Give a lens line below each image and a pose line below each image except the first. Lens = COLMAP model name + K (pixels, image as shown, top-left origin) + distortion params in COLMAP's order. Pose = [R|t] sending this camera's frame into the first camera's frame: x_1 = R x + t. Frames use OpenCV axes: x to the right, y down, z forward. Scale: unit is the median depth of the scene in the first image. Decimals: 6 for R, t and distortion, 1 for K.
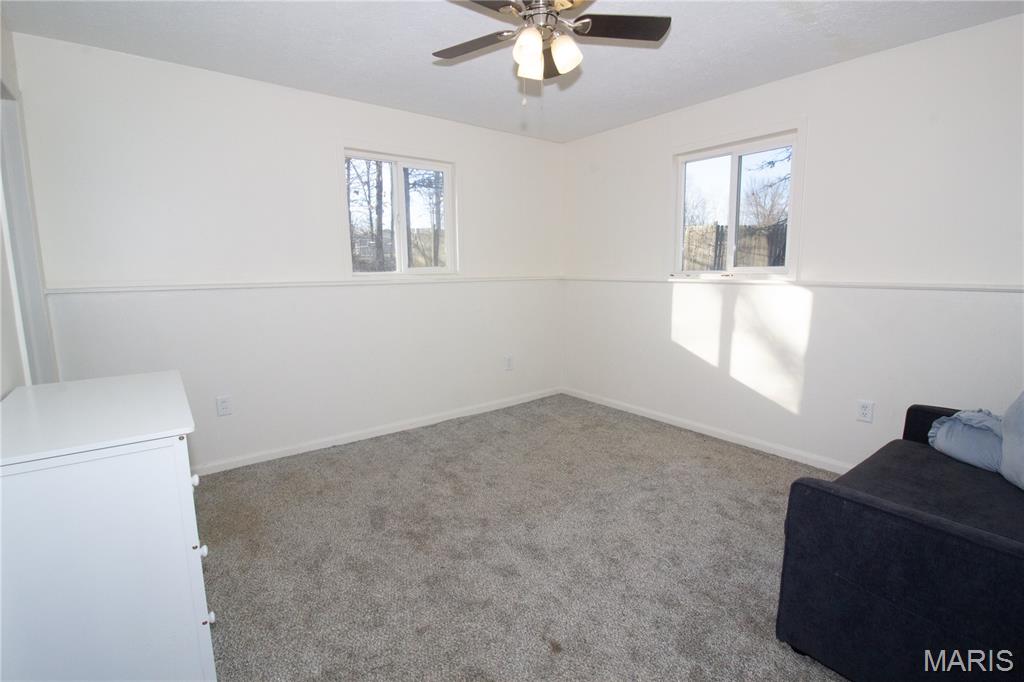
lens RADIAL K [[502.6, 0, 536.9], [0, 502.6, 337.6], [0, 0, 1]] dist [-0.001420, -0.000578]
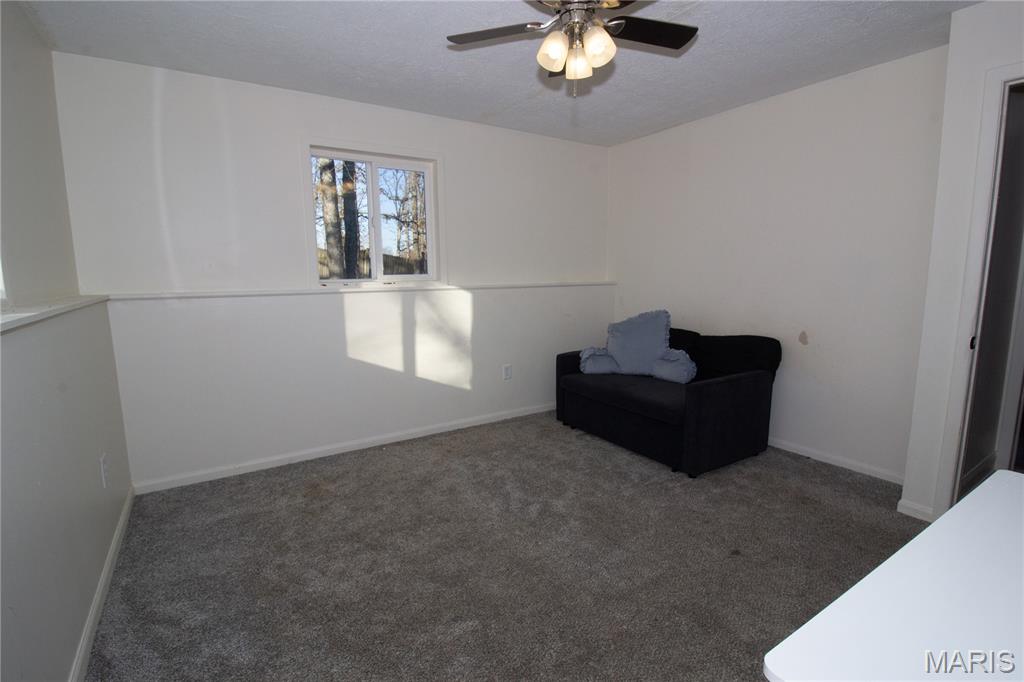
lens RADIAL K [[477.5, 0, 512.0], [0, 477.5, 341.0], [0, 0, 1]] dist [-0.000341, -0.000115]
pose [[0.090662, -0.138783, 0.986164, -0.577689], [0.148201, 0.981096, 0.124445, -0.092418], [-0.984793, 0.134868, 0.109516, 0.665296]]
